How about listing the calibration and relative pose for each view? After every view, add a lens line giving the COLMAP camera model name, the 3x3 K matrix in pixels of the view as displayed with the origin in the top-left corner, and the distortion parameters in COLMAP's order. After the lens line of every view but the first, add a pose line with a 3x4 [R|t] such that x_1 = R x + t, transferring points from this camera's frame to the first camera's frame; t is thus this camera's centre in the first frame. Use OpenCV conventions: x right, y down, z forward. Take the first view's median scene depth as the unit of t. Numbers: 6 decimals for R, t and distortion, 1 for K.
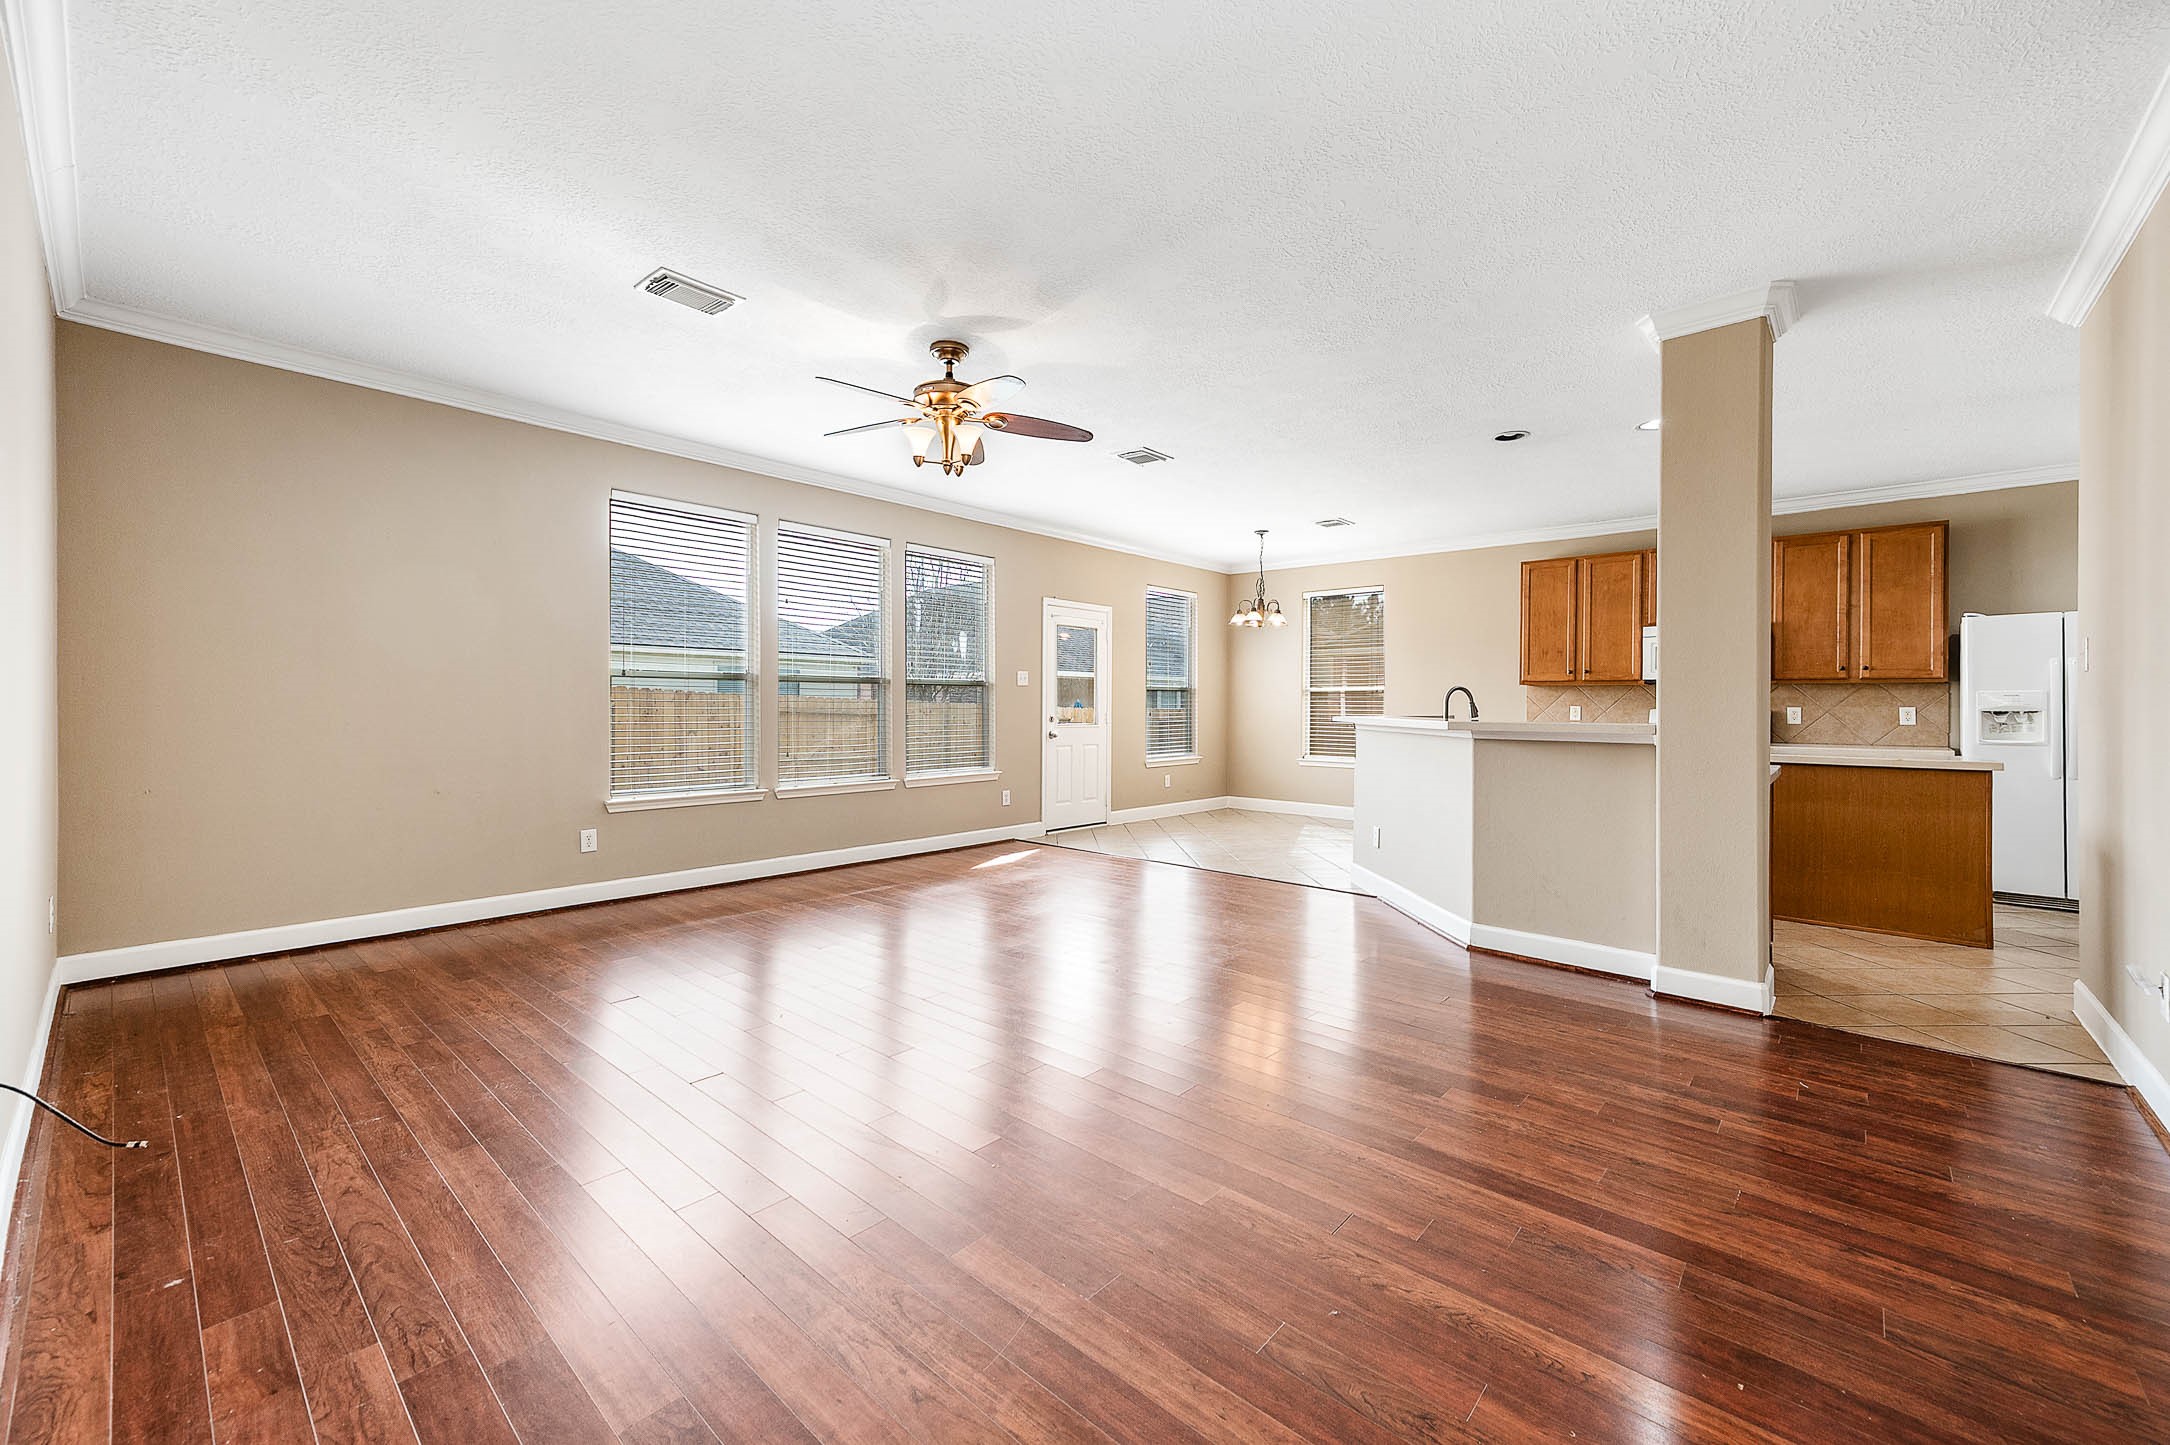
lens RADIAL K [[860.2, 0, 1089.6], [0, 860.2, 711.1], [0, 0, 1]] dist [0.012545, 0.000104]
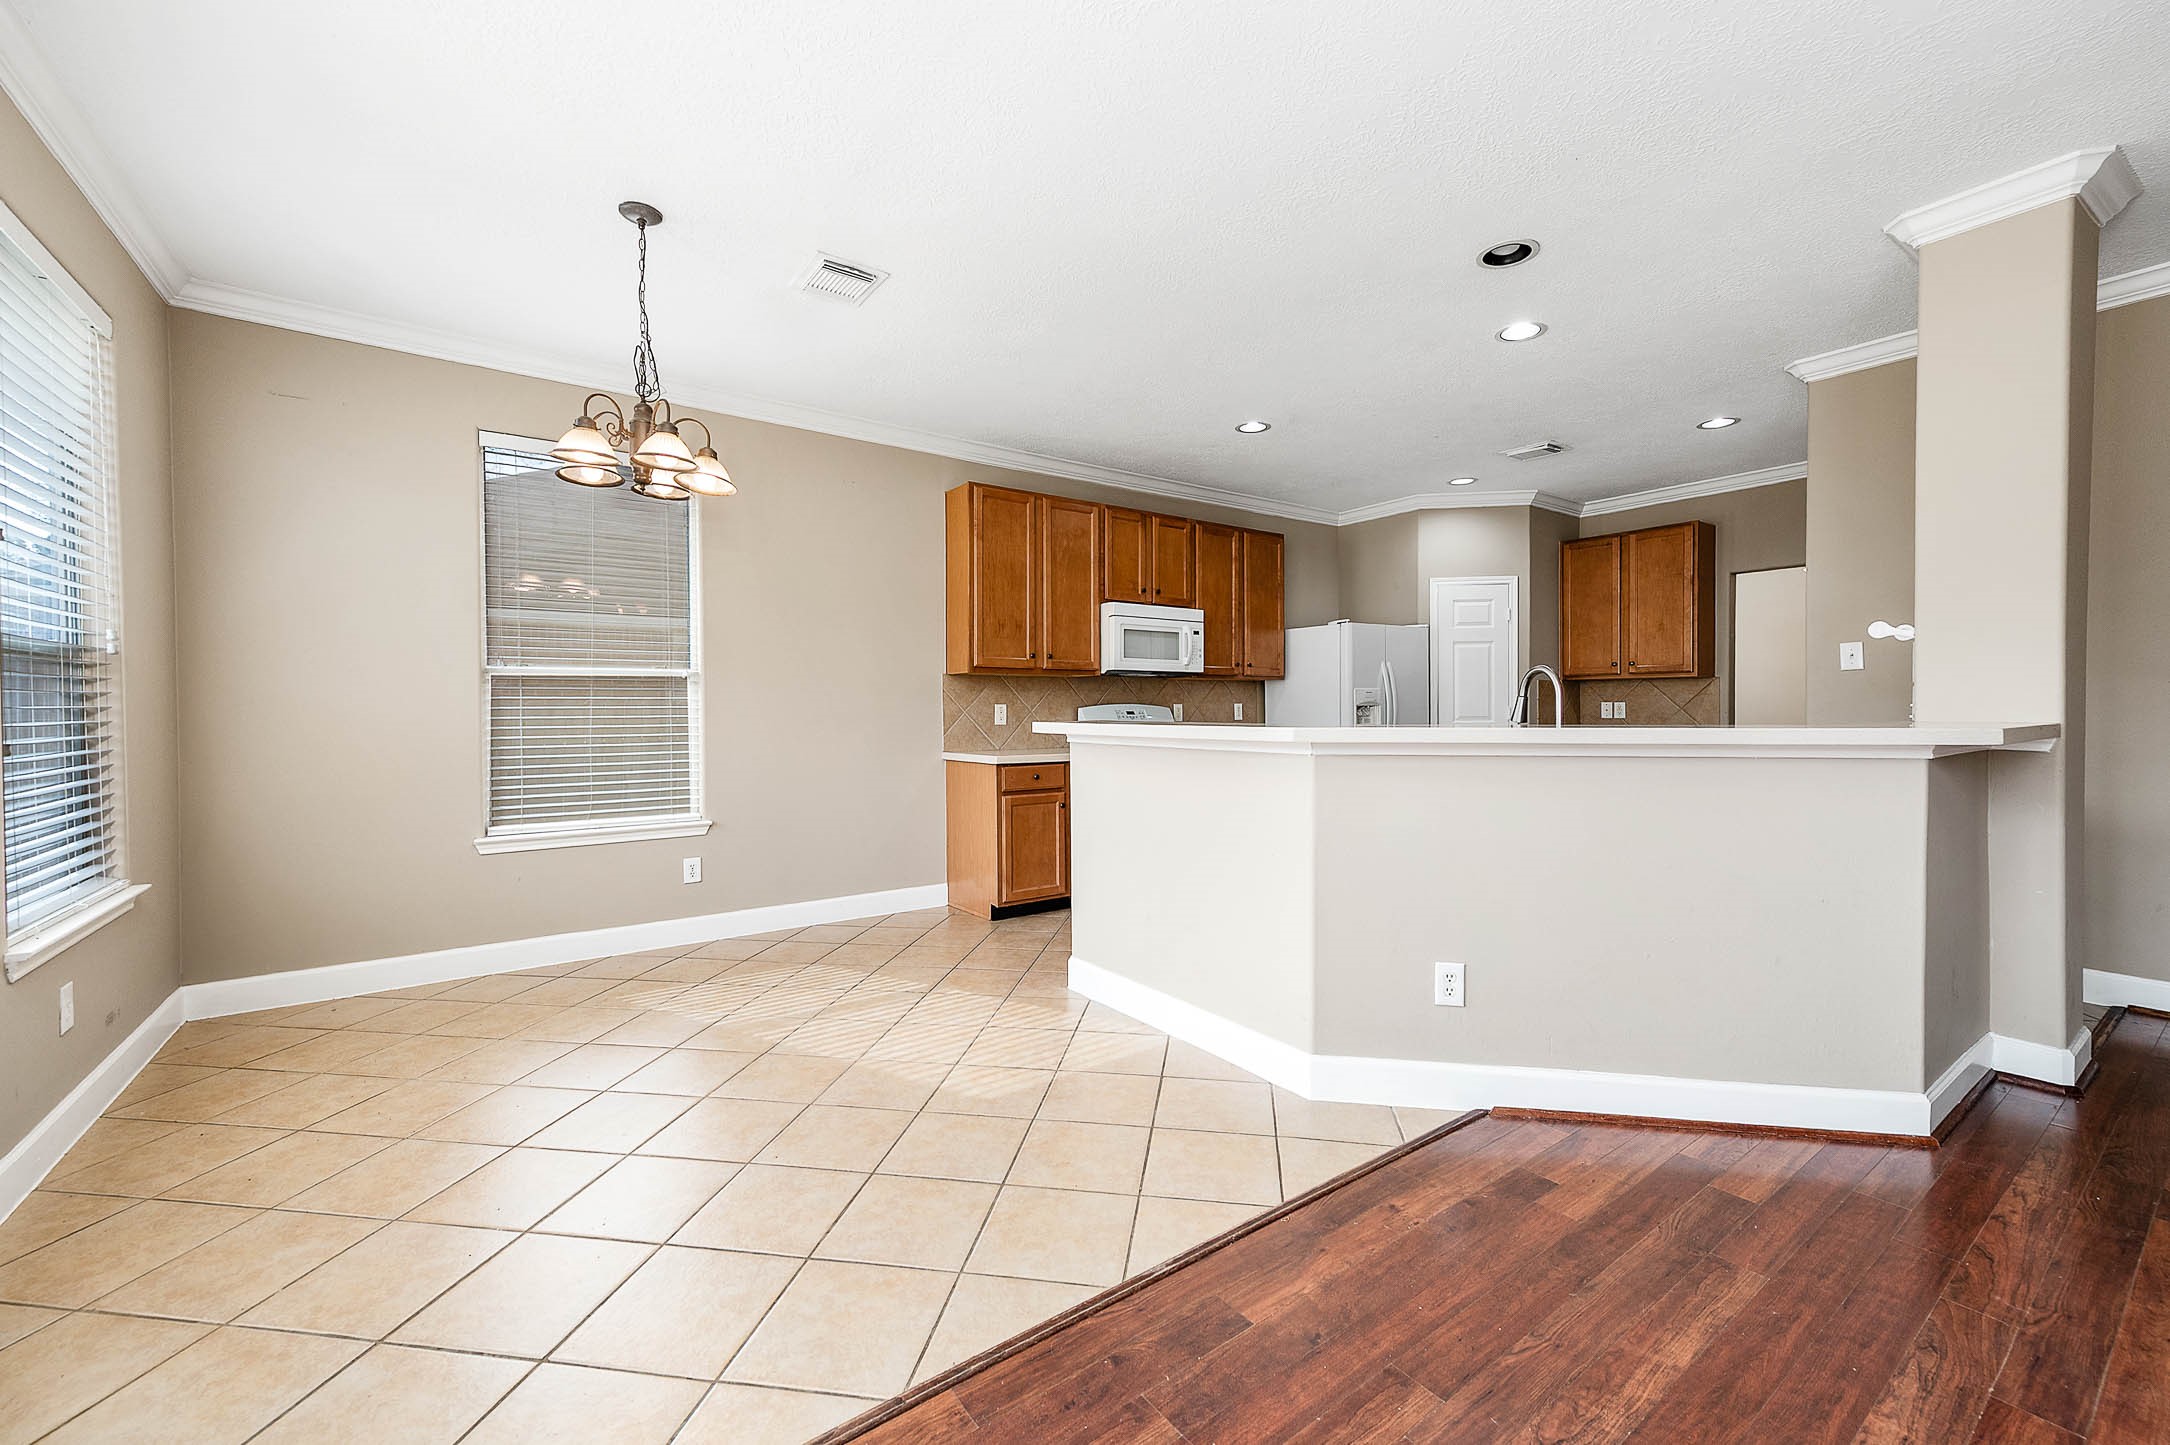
lens RADIAL K [[860.2, 0, 1096.8], [0, 860.2, 725.1], [0, 0, 1]] dist [0.012545, 0.000104]
pose [[0.212393, -0.027920, 0.976785, -0.129721], [0.012319, 0.999589, 0.025893, -0.006765], [-0.977107, 0.006534, 0.212650, 0.890303]]
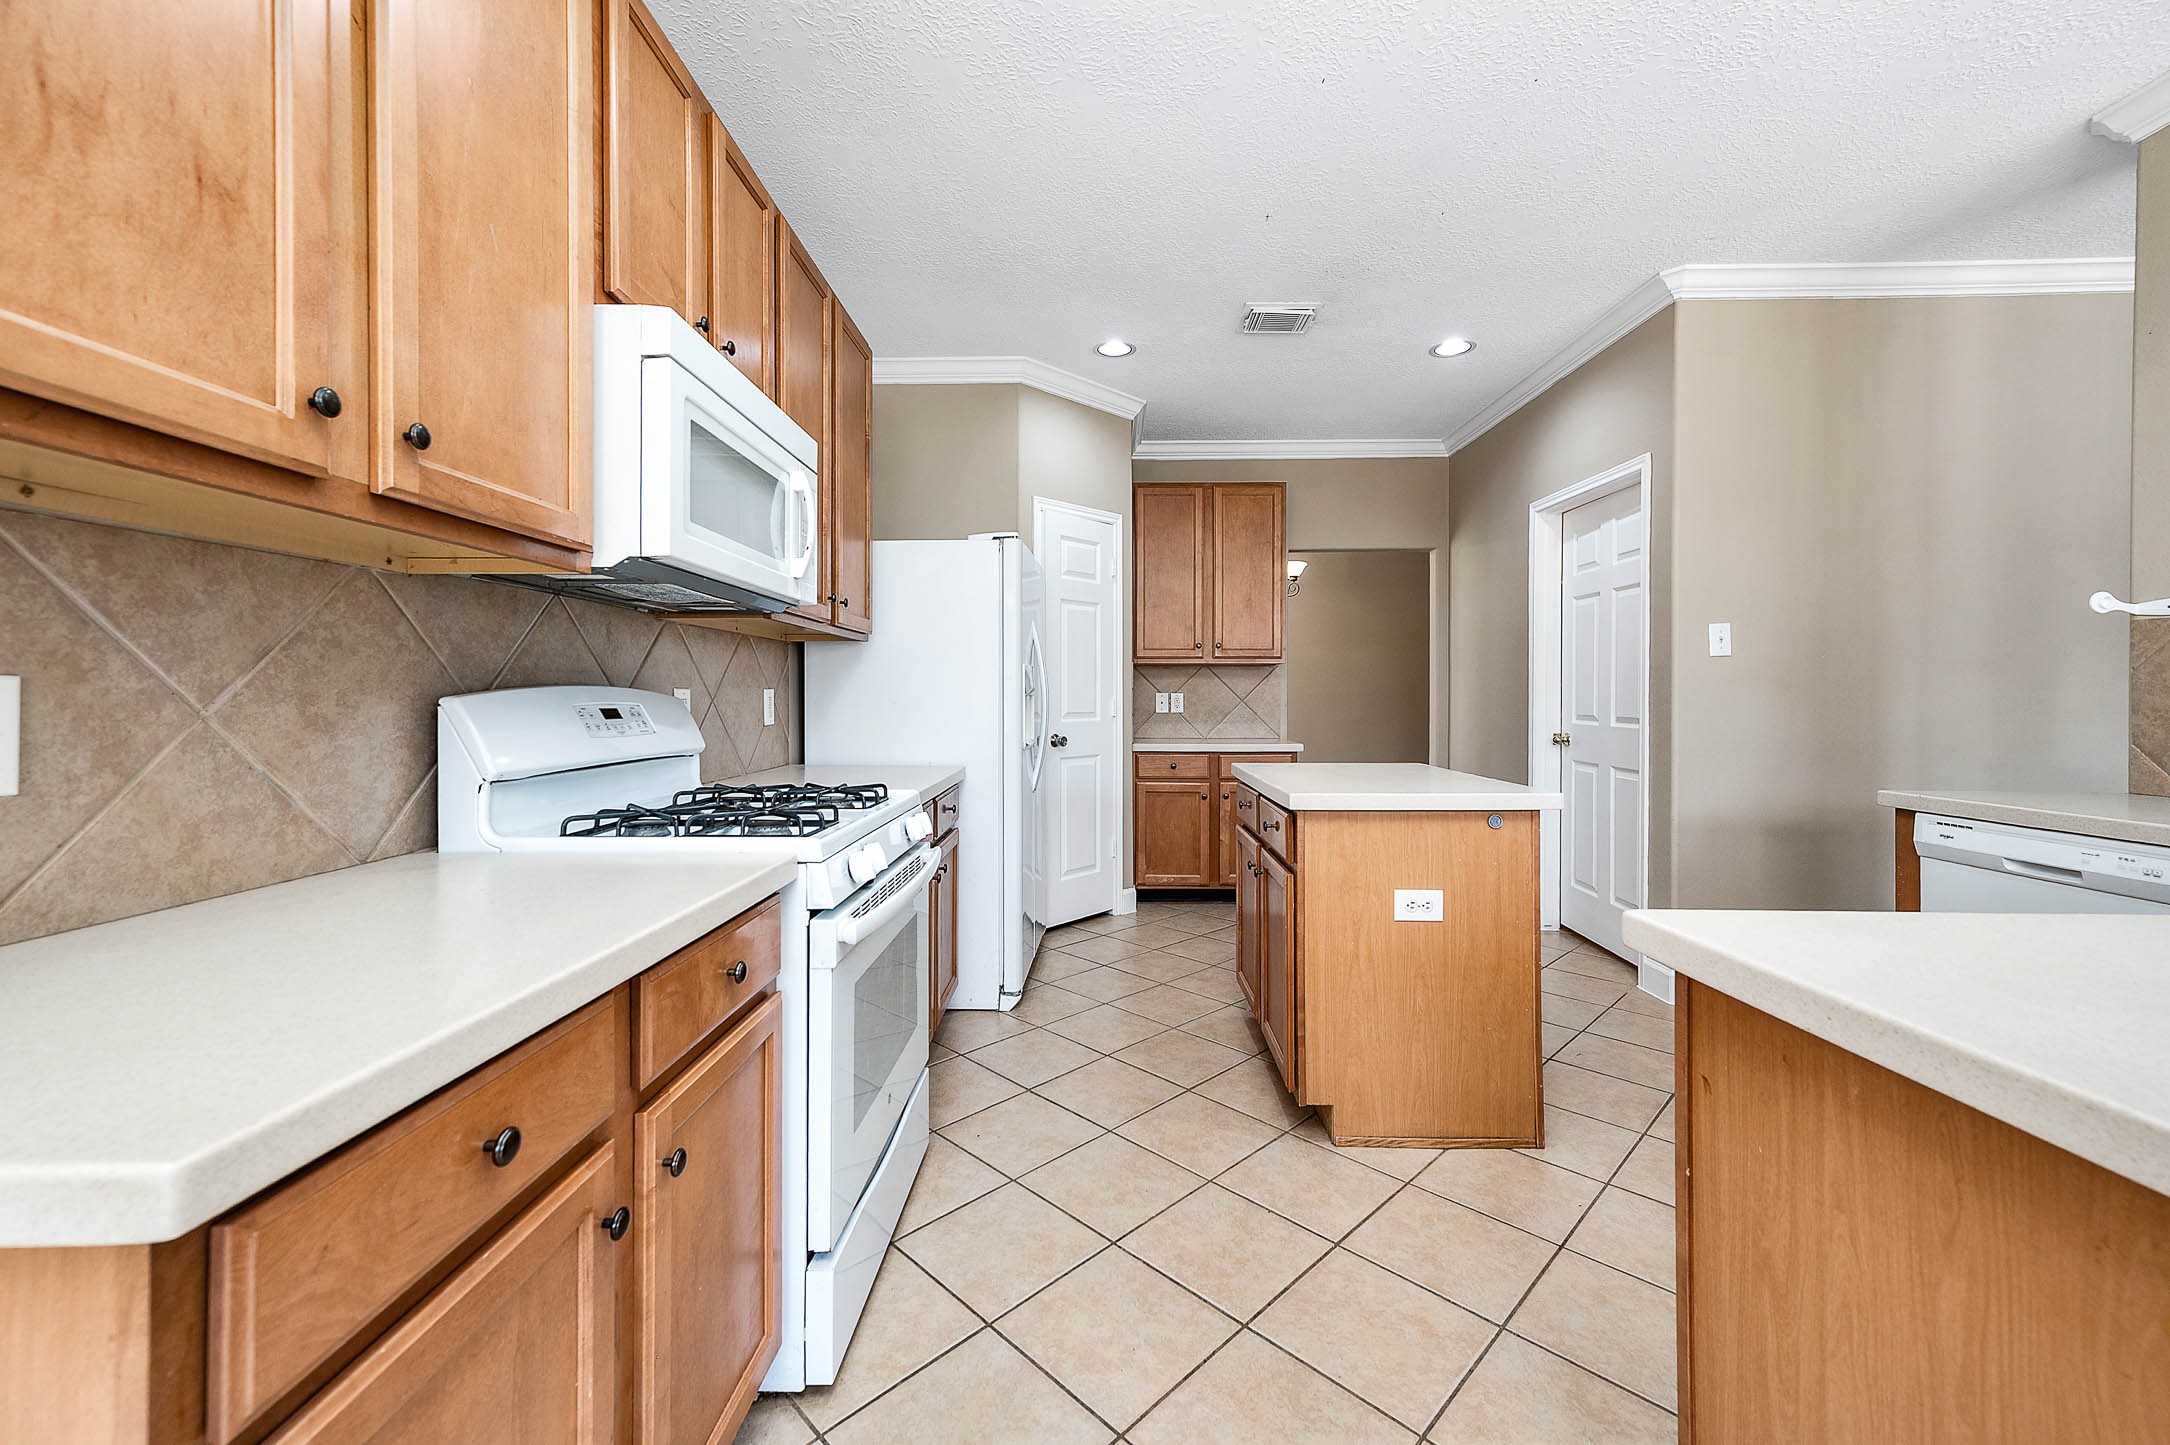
lens RADIAL K [[860.2, 0, 1081.7], [0, 860.2, 695.2], [0, 0, 1]] dist [0.012545, 0.000104]
pose [[-0.645025, -0.004885, 0.764146, 0.430426], [-0.000143, 0.999980, 0.006272, -0.003314], [-0.764162, 0.003937, -0.645013, 1.108228]]
